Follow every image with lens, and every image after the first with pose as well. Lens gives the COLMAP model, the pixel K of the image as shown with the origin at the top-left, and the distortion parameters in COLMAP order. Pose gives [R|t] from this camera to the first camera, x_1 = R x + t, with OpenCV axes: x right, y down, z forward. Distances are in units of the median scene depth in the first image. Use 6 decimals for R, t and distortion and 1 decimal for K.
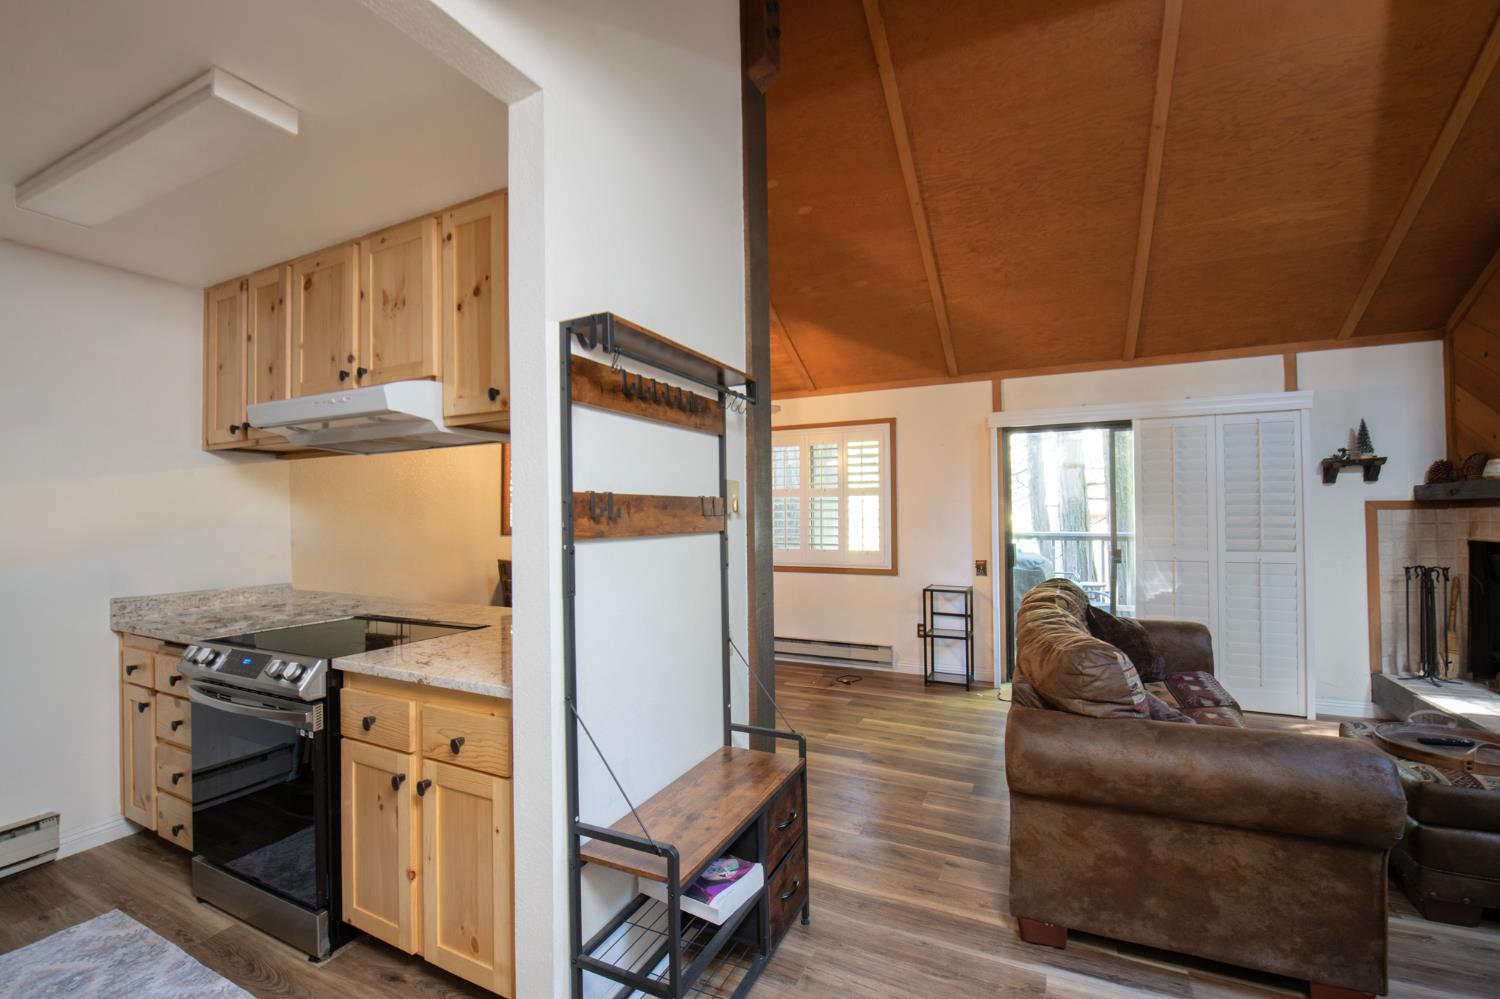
lens RADIAL K [[631.3, 0, 754.5], [0, 631.3, 500.7], [0, 0, 1]] dist [0.002254, -0.002882]
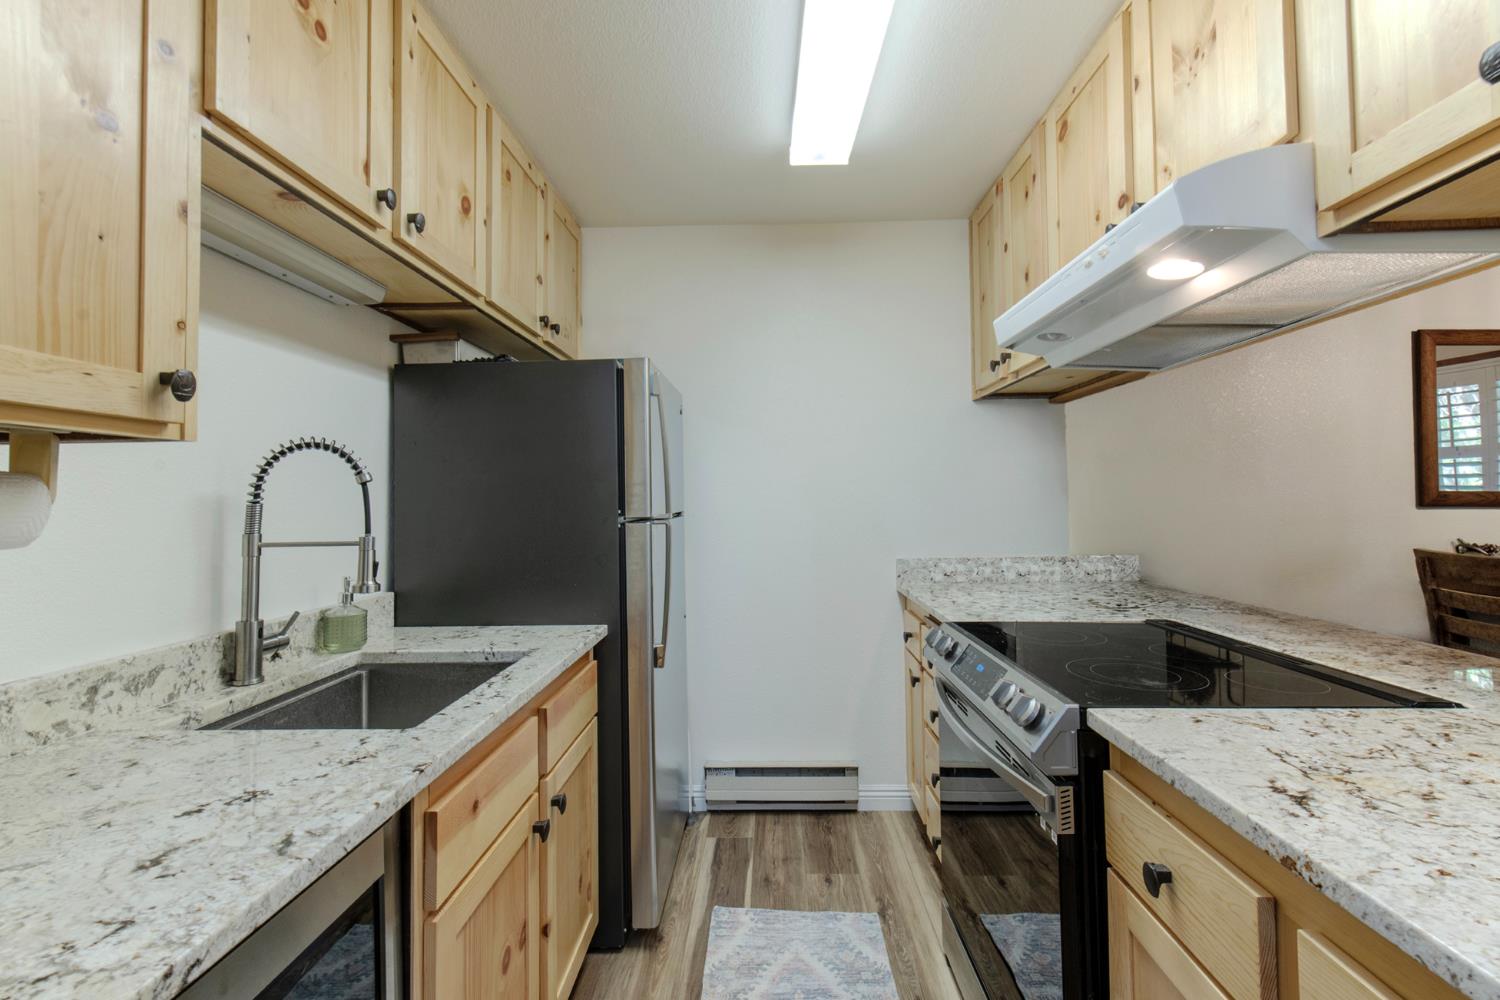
lens RADIAL K [[631.3, 0, 752.2], [0, 631.3, 484.7], [0, 0, 1]] dist [0.002254, -0.002882]
pose [[0.421035, -0.016543, -0.906894, -0.287360], [0.017747, 0.999793, -0.009998, 0.057968], [0.906871, -0.011885, 0.421241, 0.497748]]
